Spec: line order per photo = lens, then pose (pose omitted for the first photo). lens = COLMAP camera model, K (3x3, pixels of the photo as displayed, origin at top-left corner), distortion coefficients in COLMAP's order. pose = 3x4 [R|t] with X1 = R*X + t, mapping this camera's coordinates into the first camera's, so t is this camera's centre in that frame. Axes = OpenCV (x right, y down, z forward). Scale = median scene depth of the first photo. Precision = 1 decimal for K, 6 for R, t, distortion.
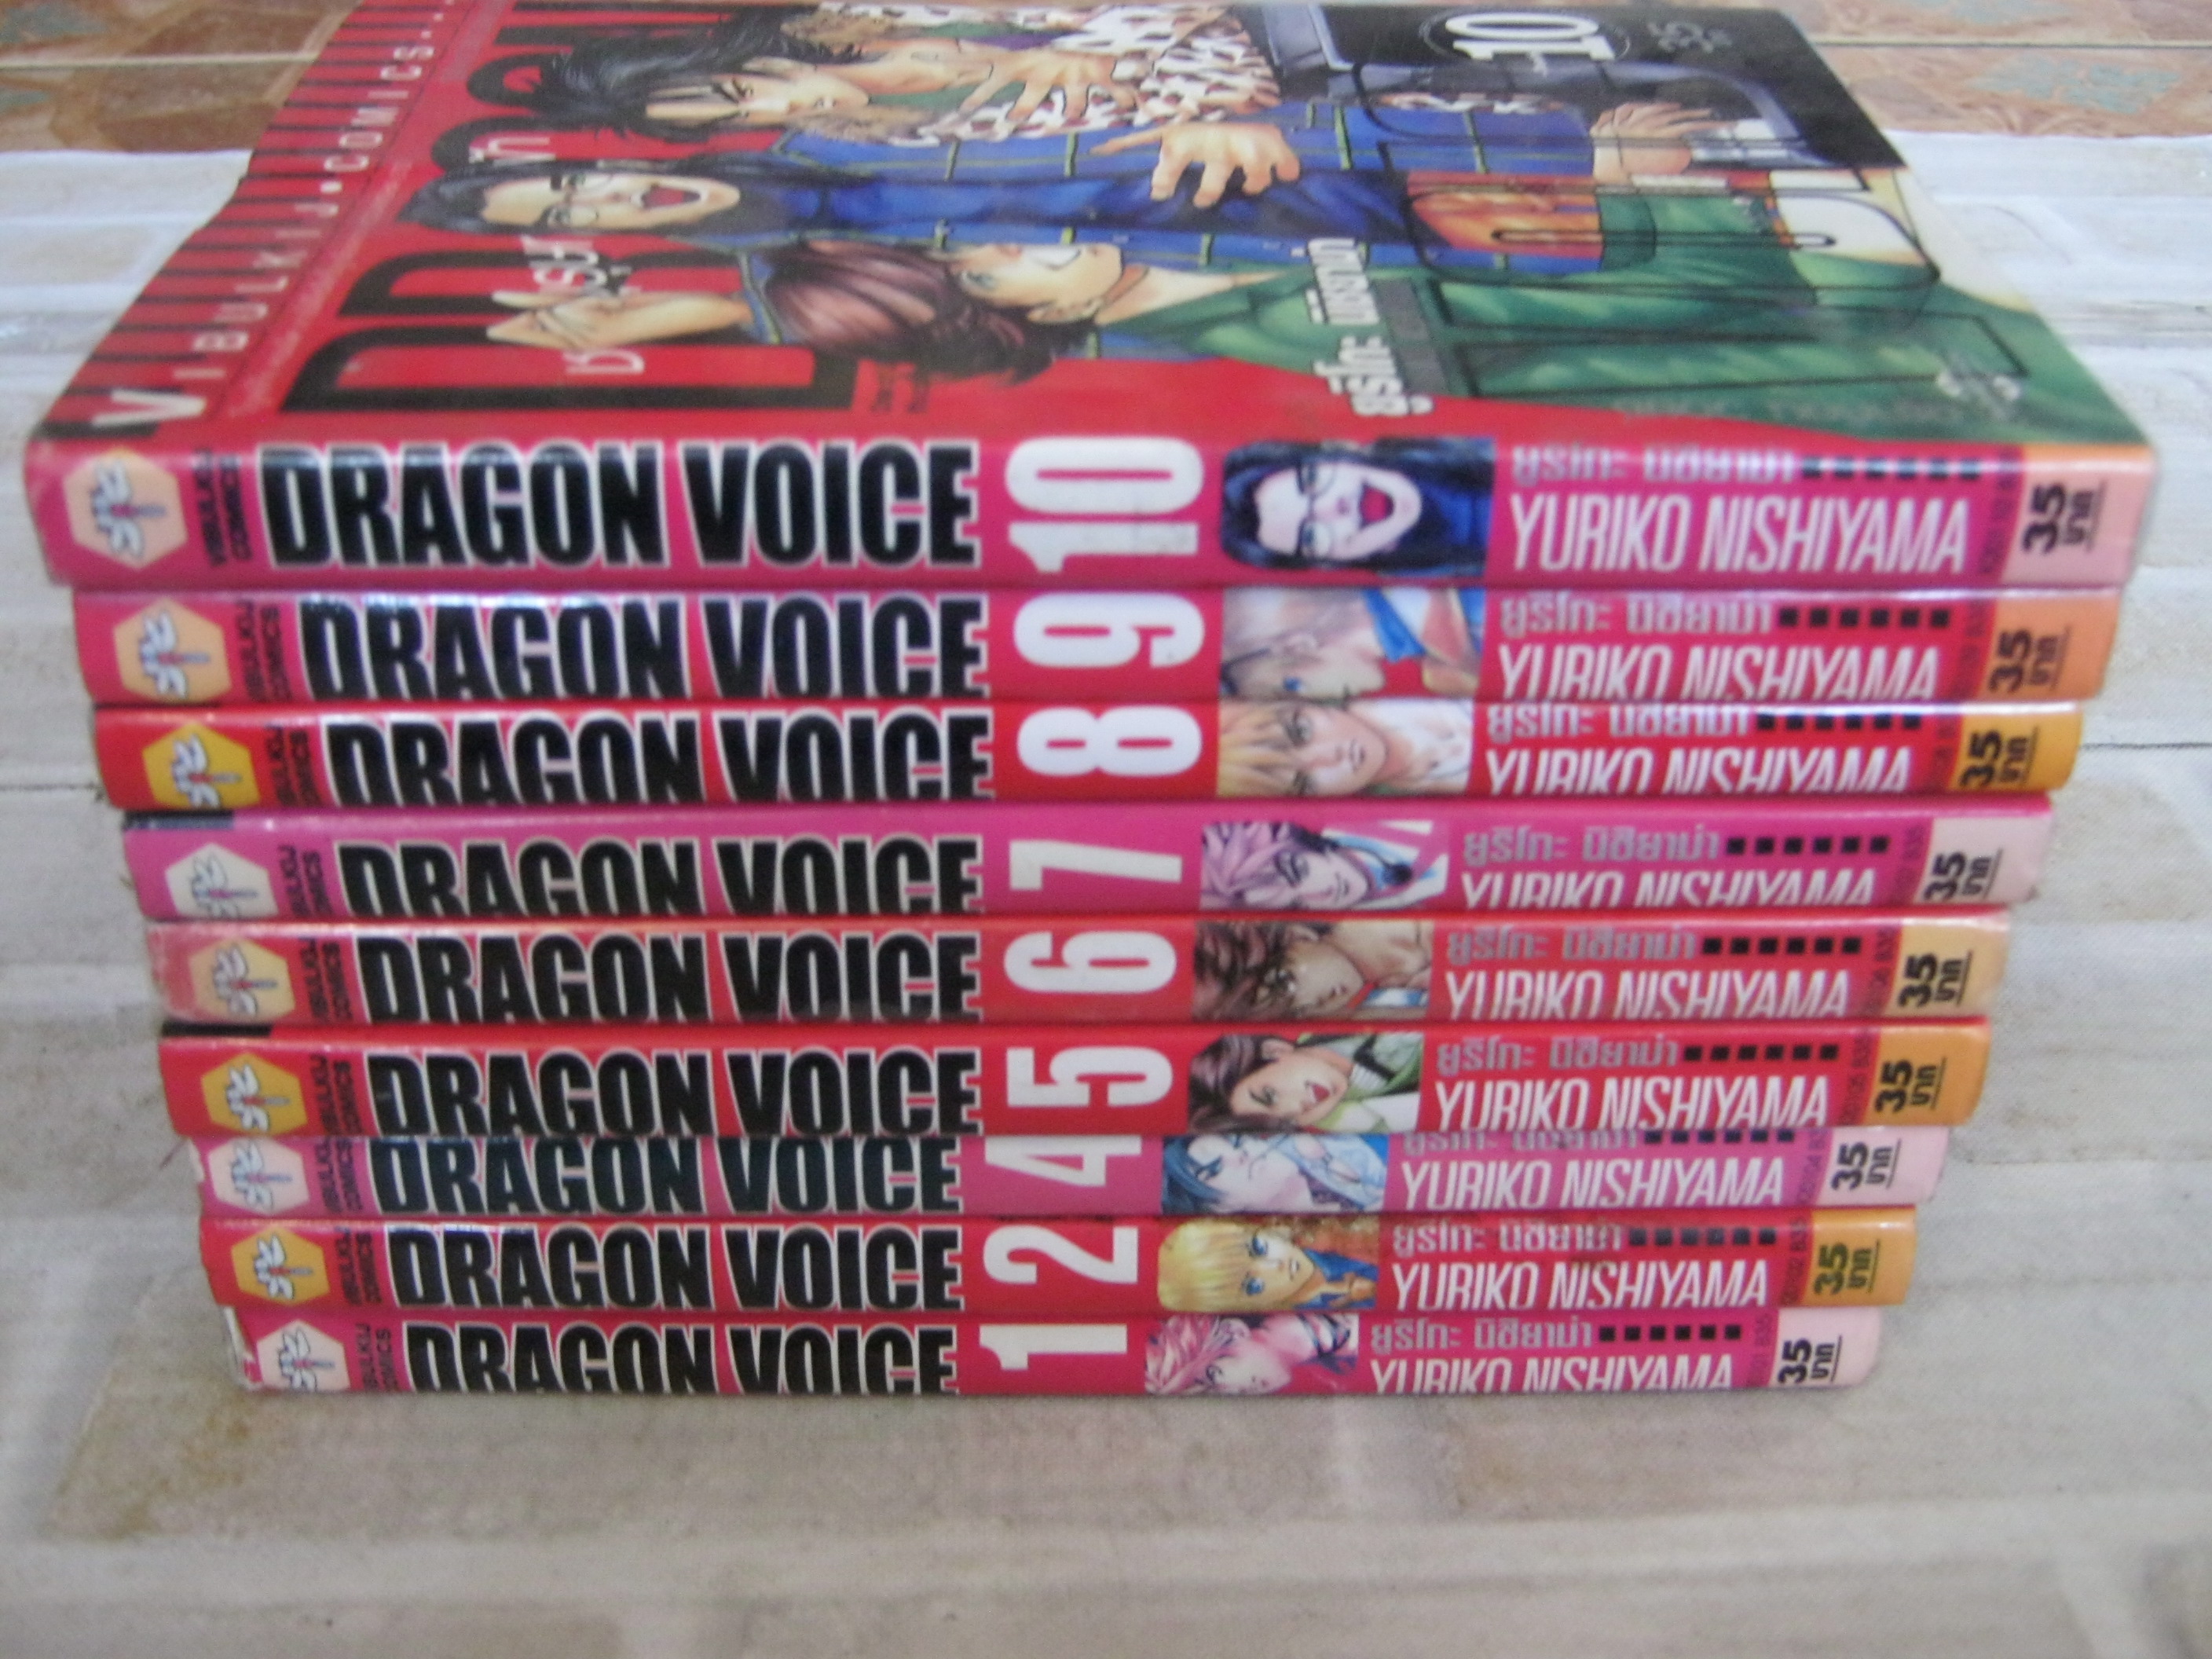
lens RADIAL K [[2429.9, 0, 1094.2], [0, 2429.9, 833.3], [0, 0, 1]] dist [-0.099183, 0.047229]
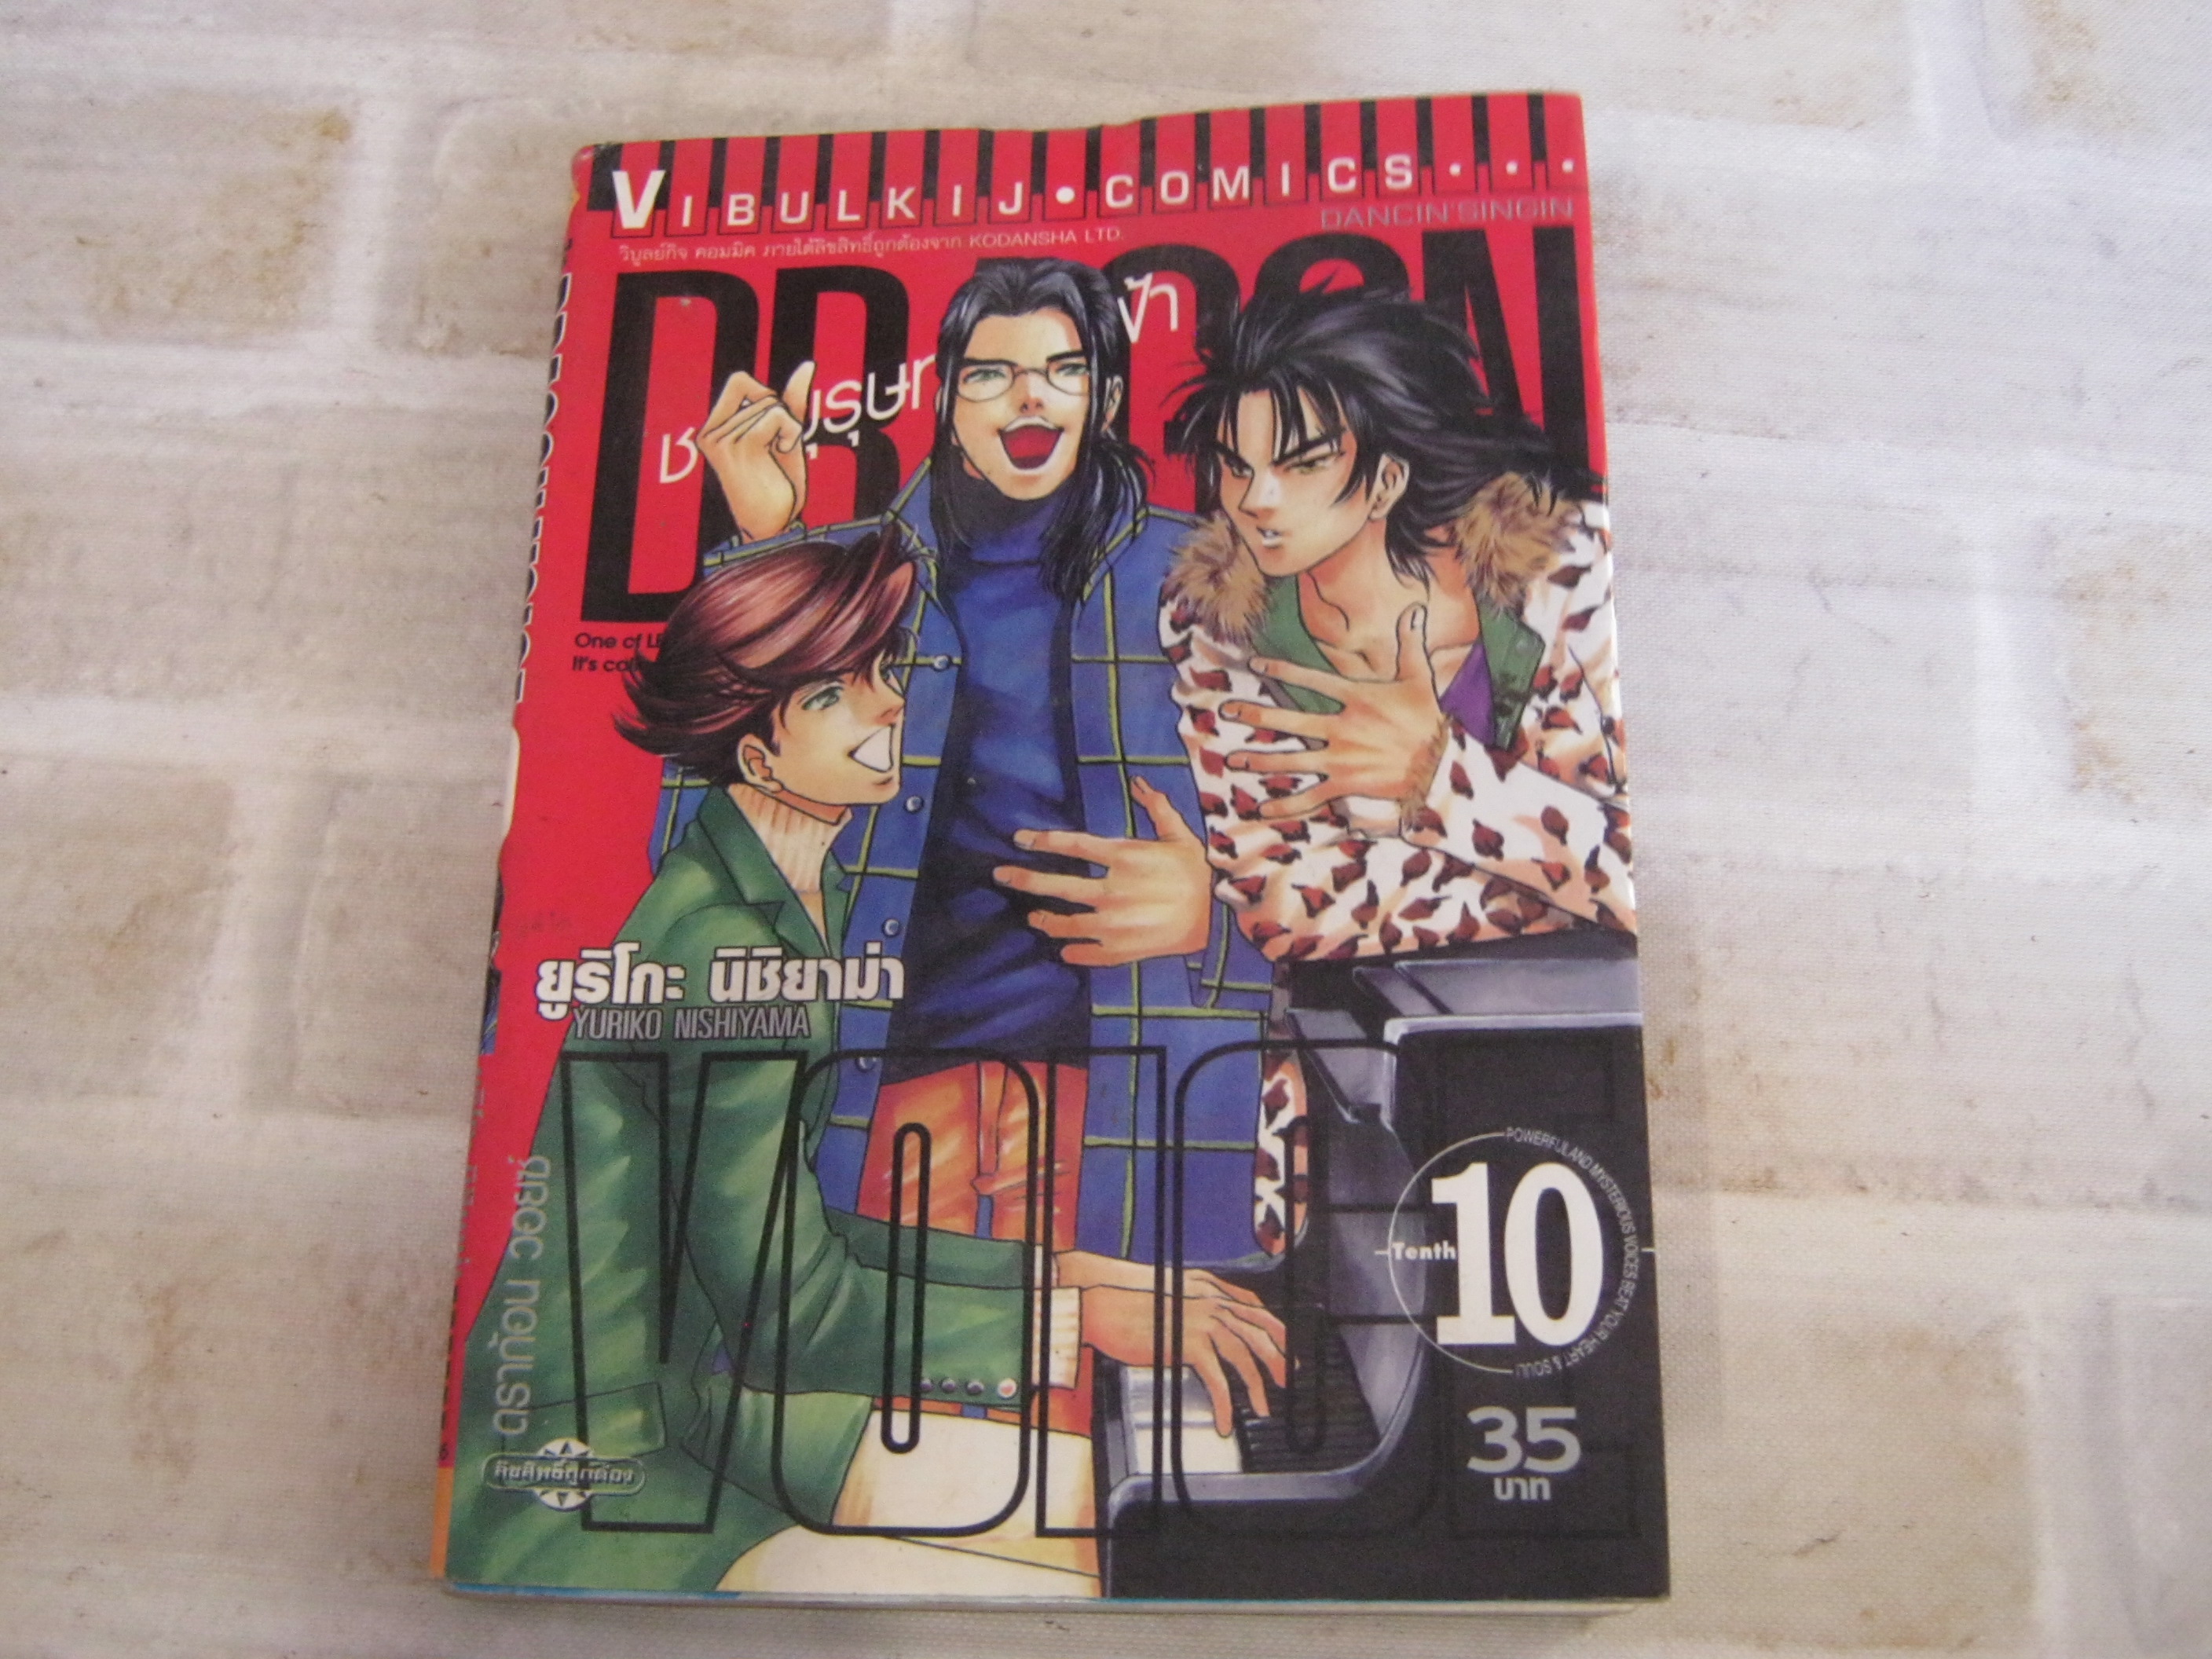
lens RADIAL K [[2429.9, 0, 1094.2], [0, 2429.9, 833.3], [0, 0, 1]] dist [-0.099183, 0.047229]
pose [[-0.046041, 0.930276, -0.363959, 0.425120], [-0.463599, 0.302834, 0.832687, -1.200768], [0.884848, 0.207069, 0.417333, 0.574228]]
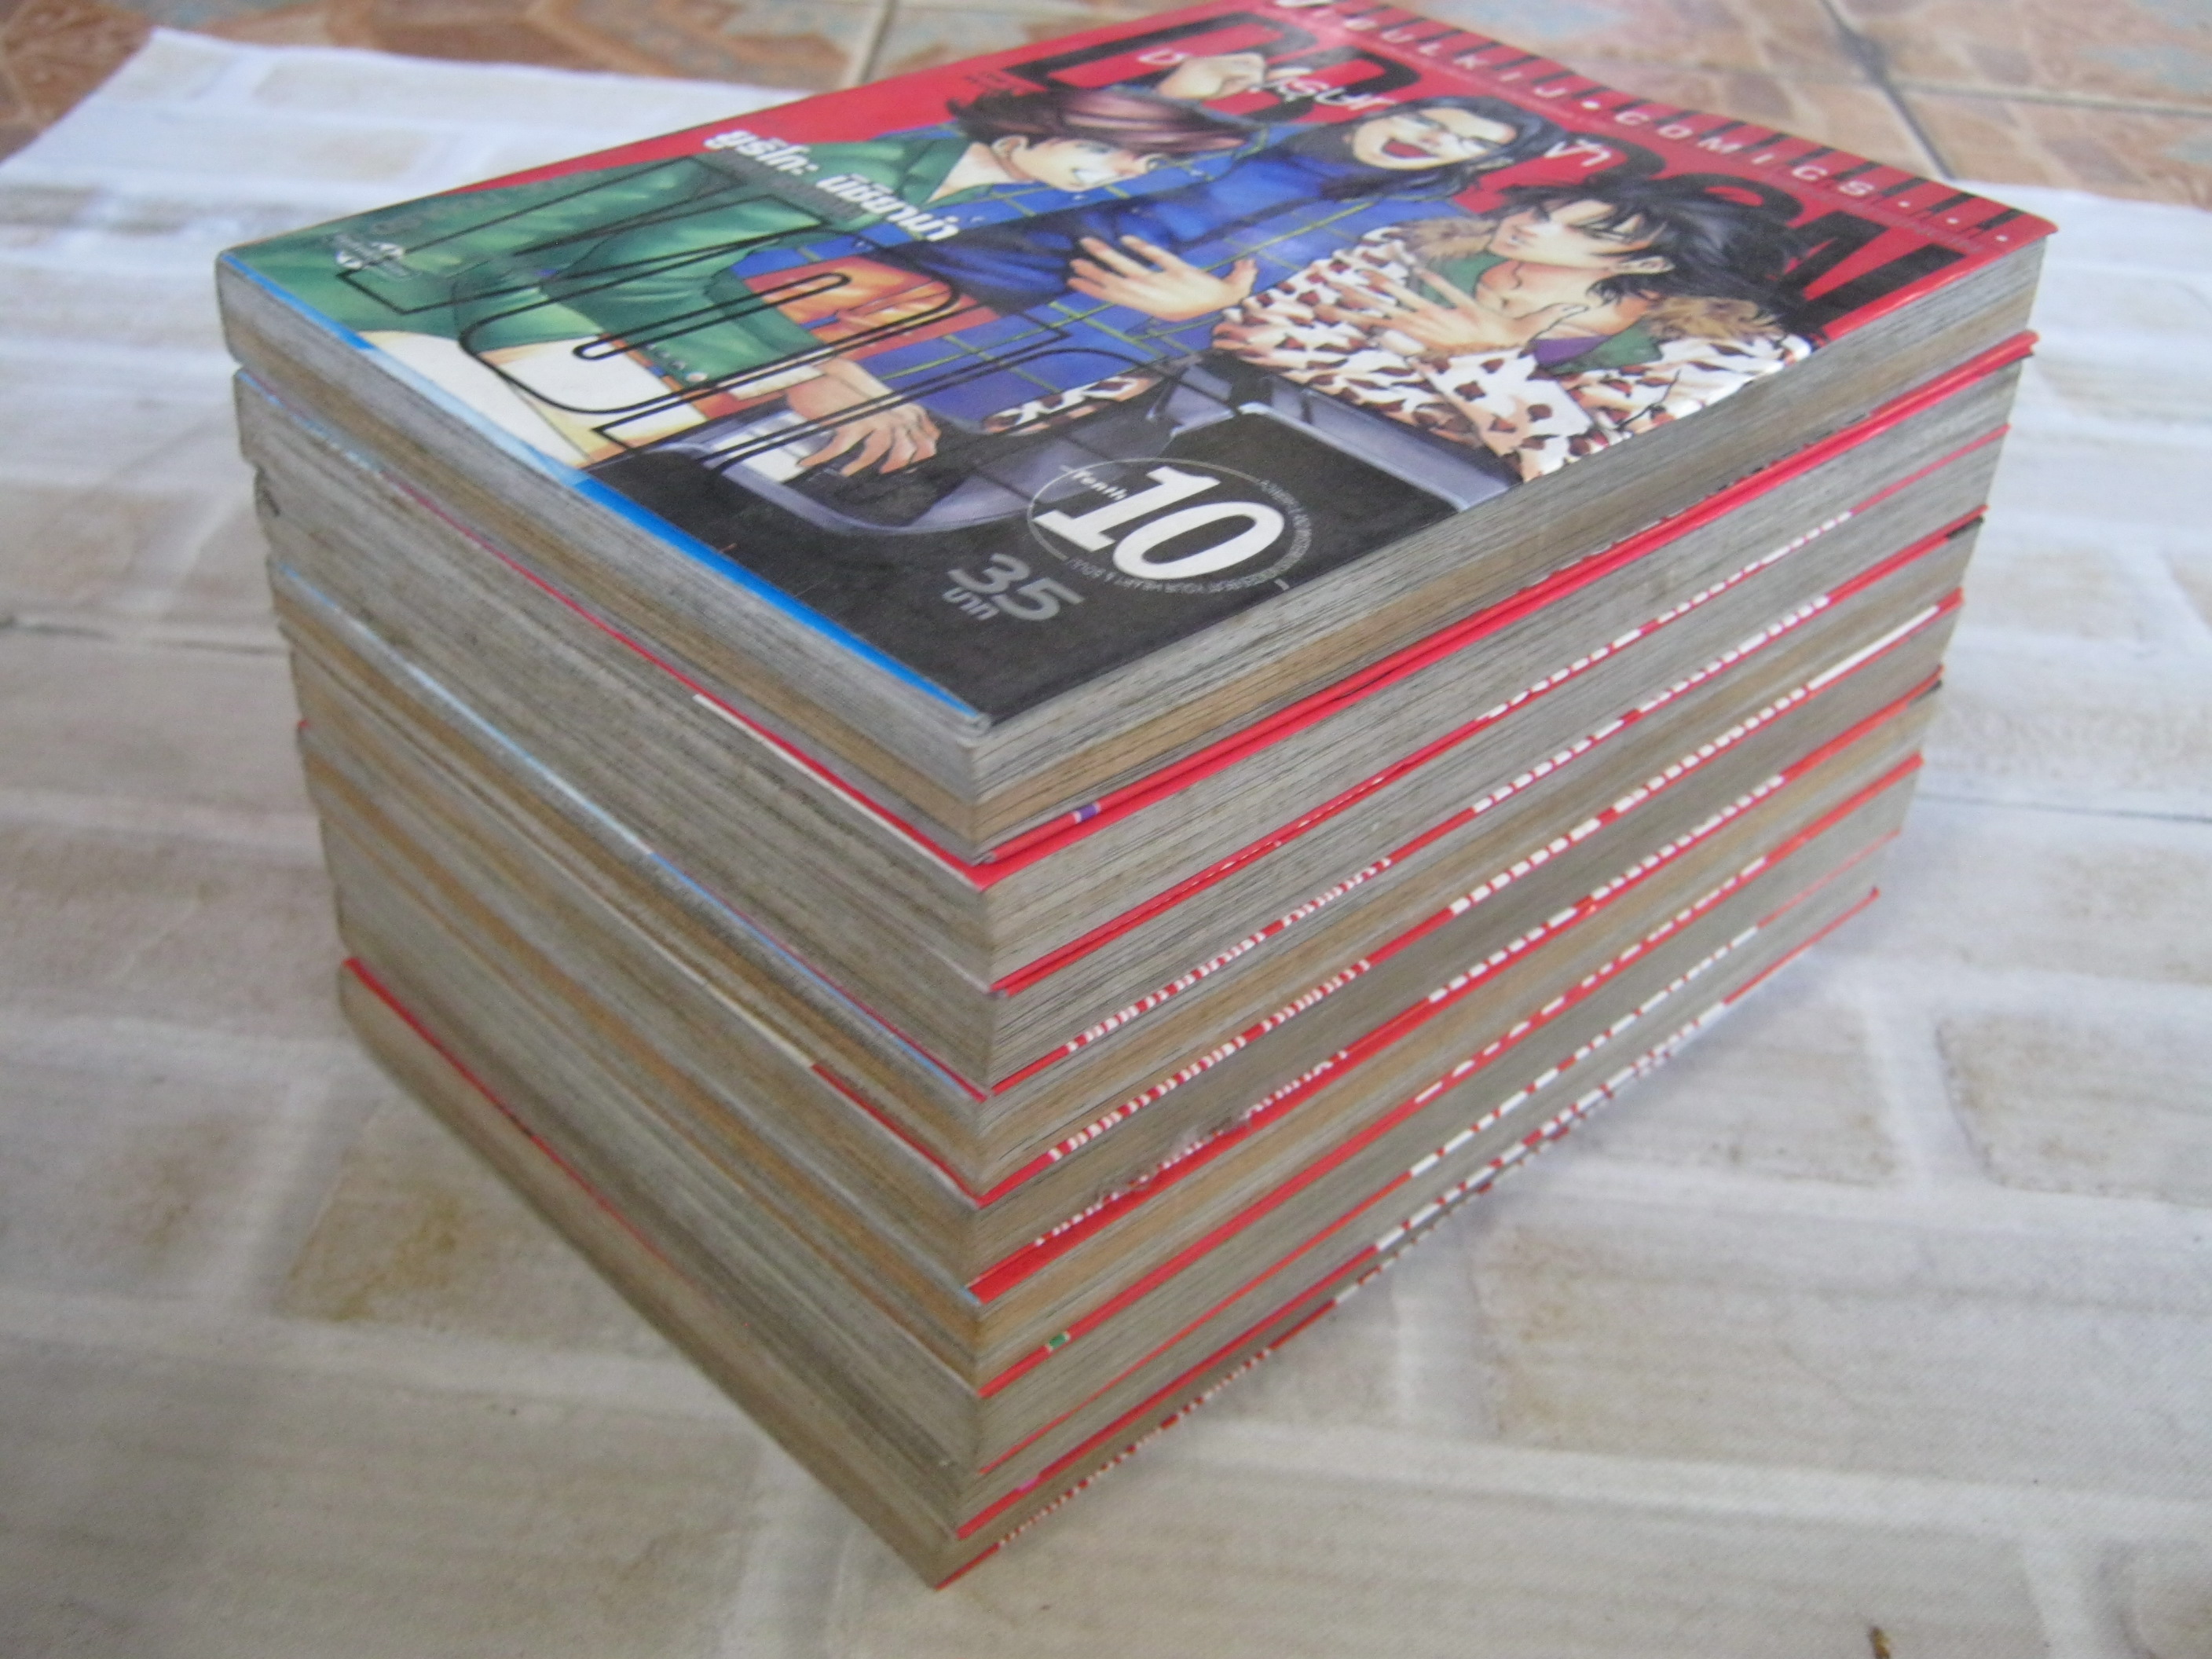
lens RADIAL K [[2429.9, 0, 1094.2], [0, 2429.9, 833.3], [0, 0, 1]] dist [-0.099183, 0.047229]
pose [[-0.732656, 0.346482, -0.585804, 0.791503], [-0.441189, 0.413604, 0.796419, -1.038330], [0.518235, 0.841952, -0.150165, 1.398766]]
